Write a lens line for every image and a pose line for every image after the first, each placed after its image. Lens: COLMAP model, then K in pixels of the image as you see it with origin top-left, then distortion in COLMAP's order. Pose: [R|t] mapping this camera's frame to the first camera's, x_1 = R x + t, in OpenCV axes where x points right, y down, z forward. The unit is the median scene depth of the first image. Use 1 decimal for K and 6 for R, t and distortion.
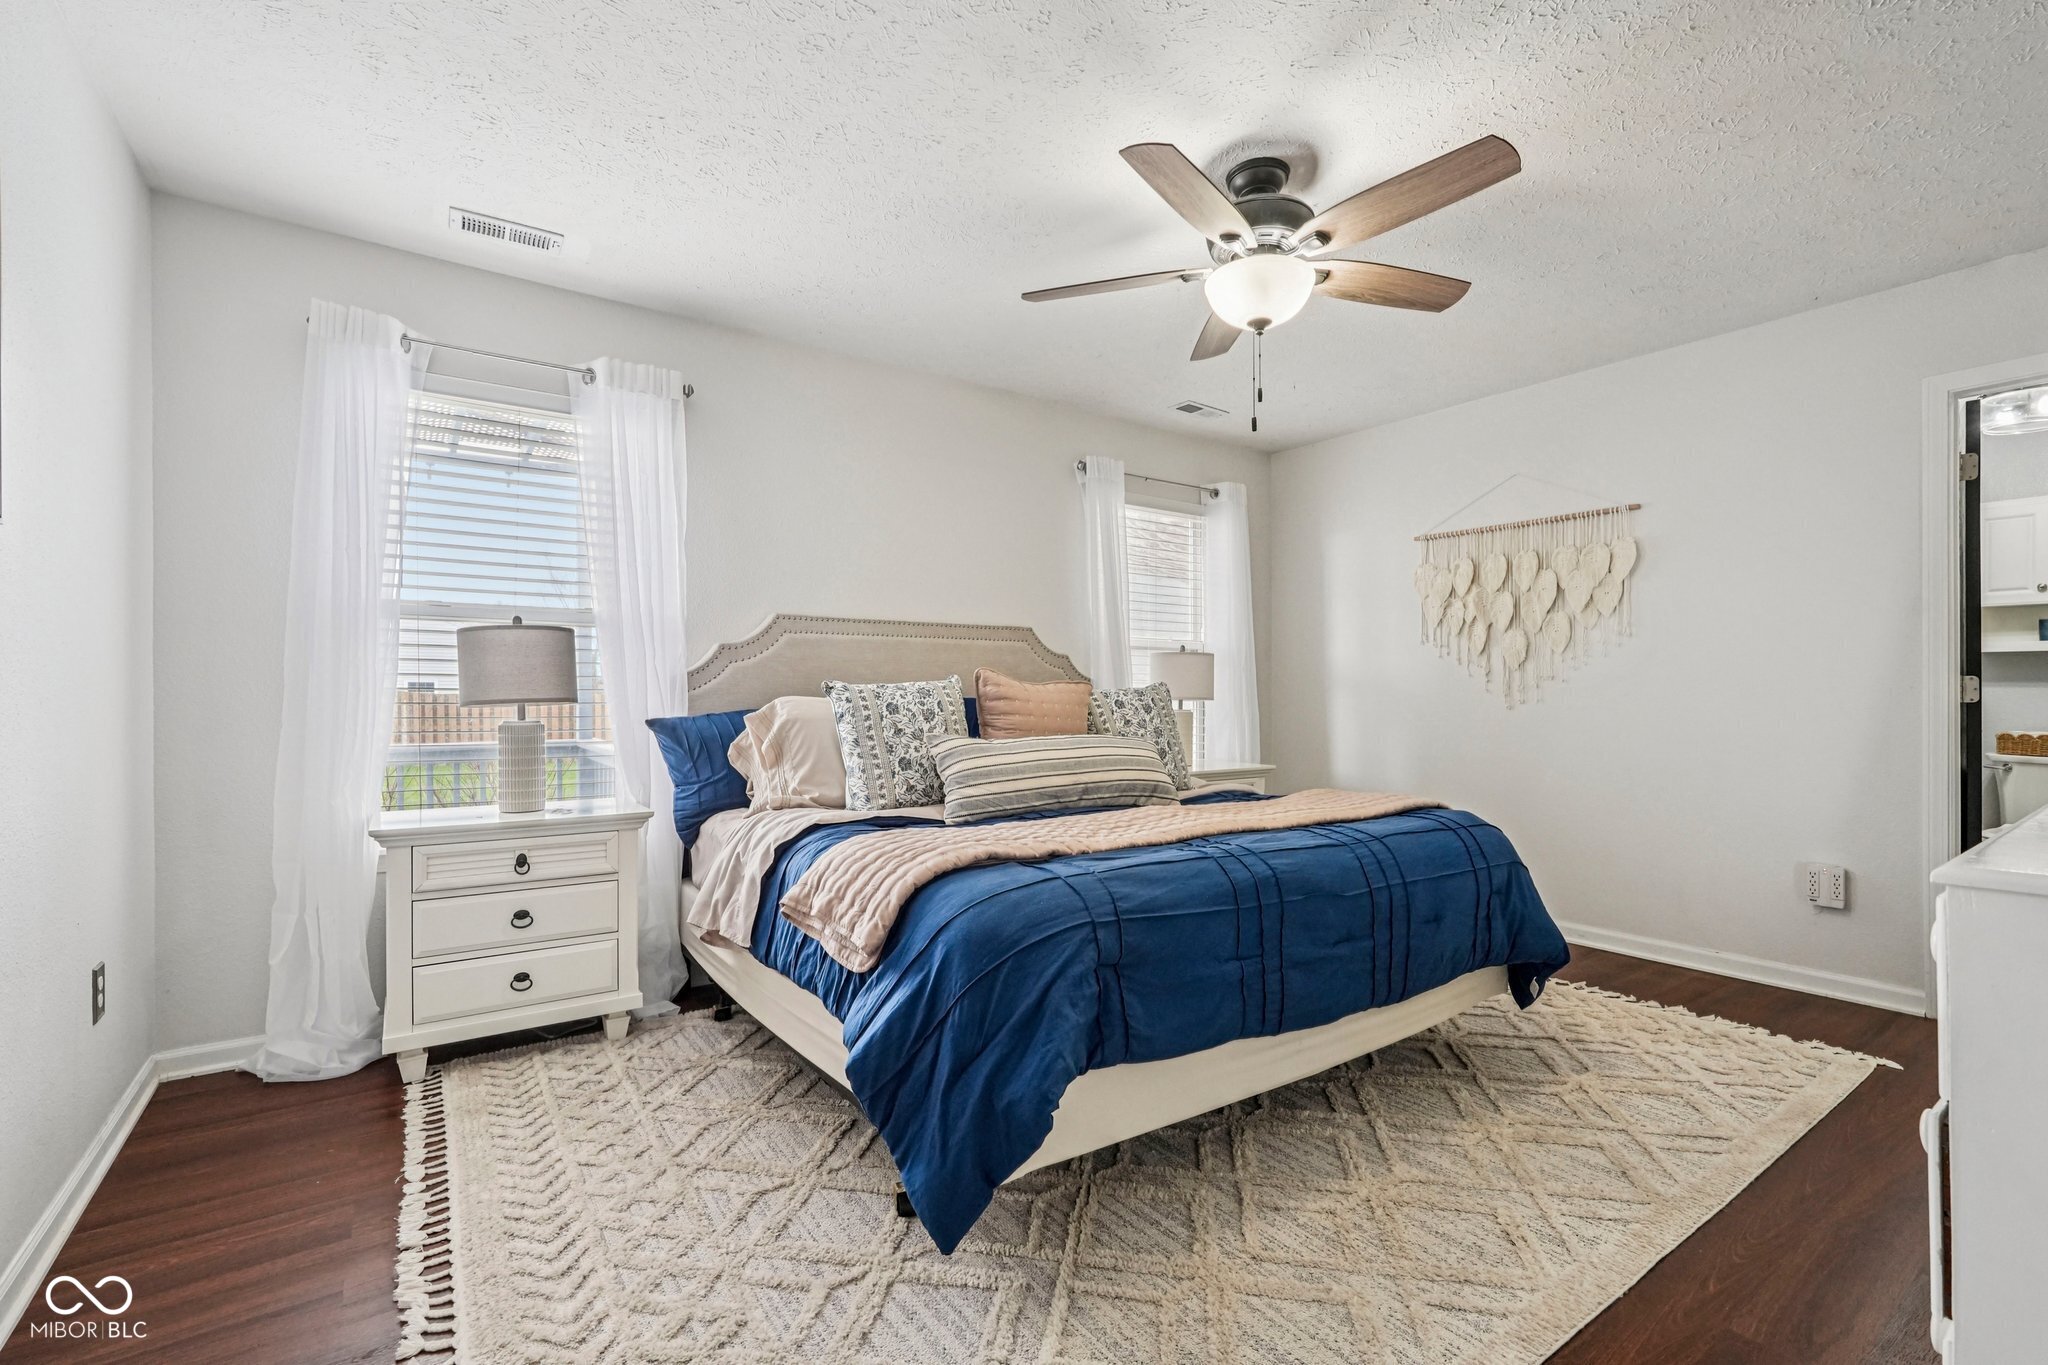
lens RADIAL K [[898.3, 0, 1022.1], [0, 898.3, 690.0], [0, 0, 1]] dist [-0.014466, 0.005742]
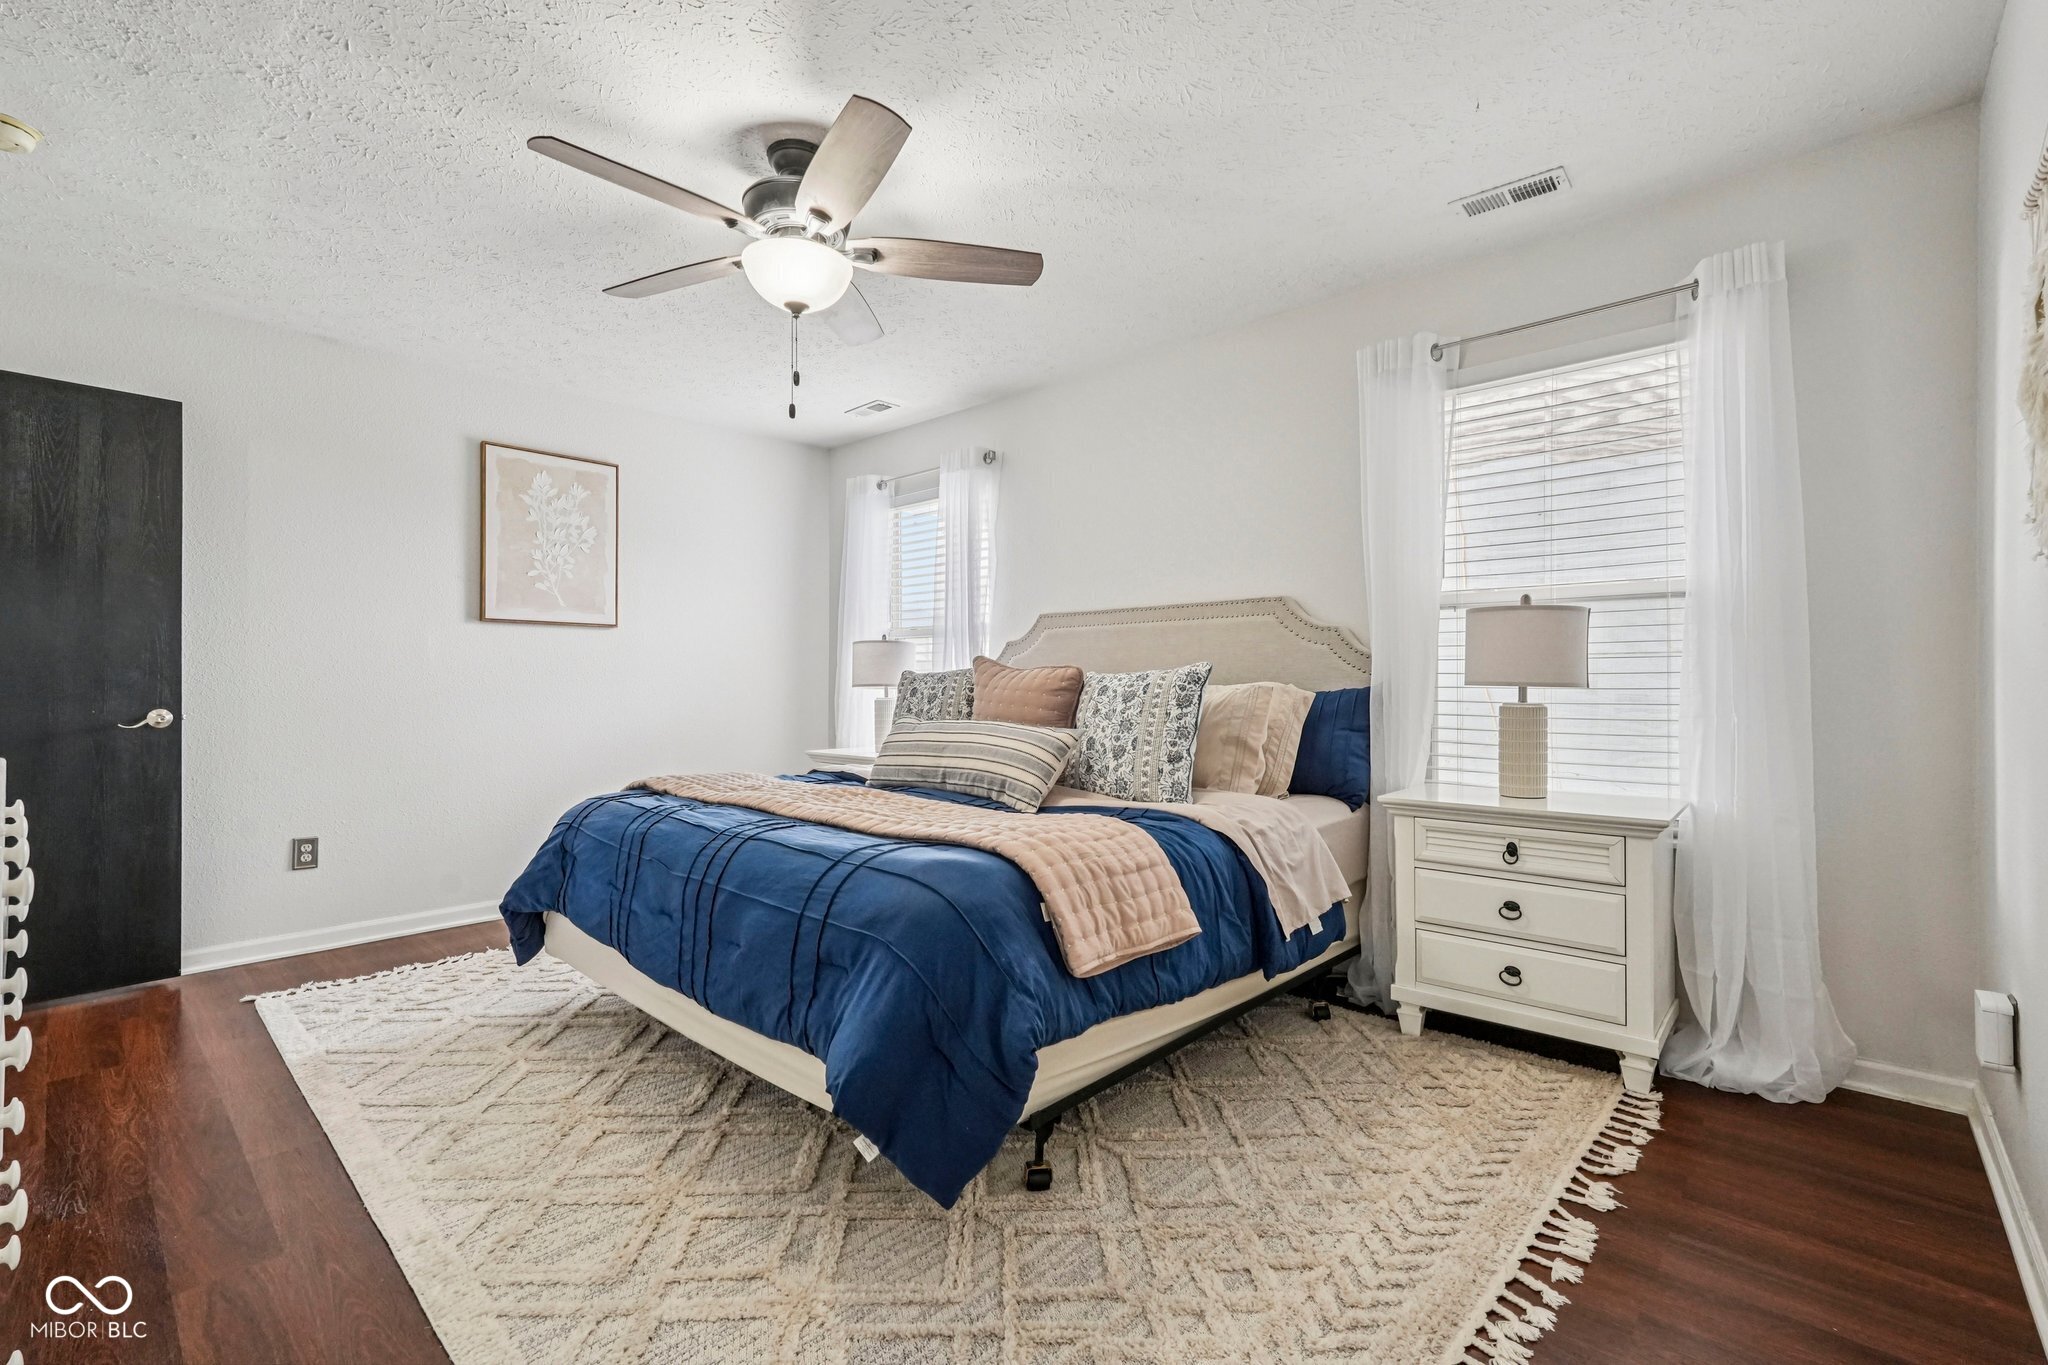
lens RADIAL K [[947.1, 0, 976.8], [0, 947.1, 669.2], [0, 0, 1]] dist [0.025961, 0.000120]
pose [[0.225371, -0.014505, -0.974165, 0.313808], [0.015237, 0.999819, -0.011362, 0.000830], [0.974154, -0.012282, 0.225552, 0.215342]]
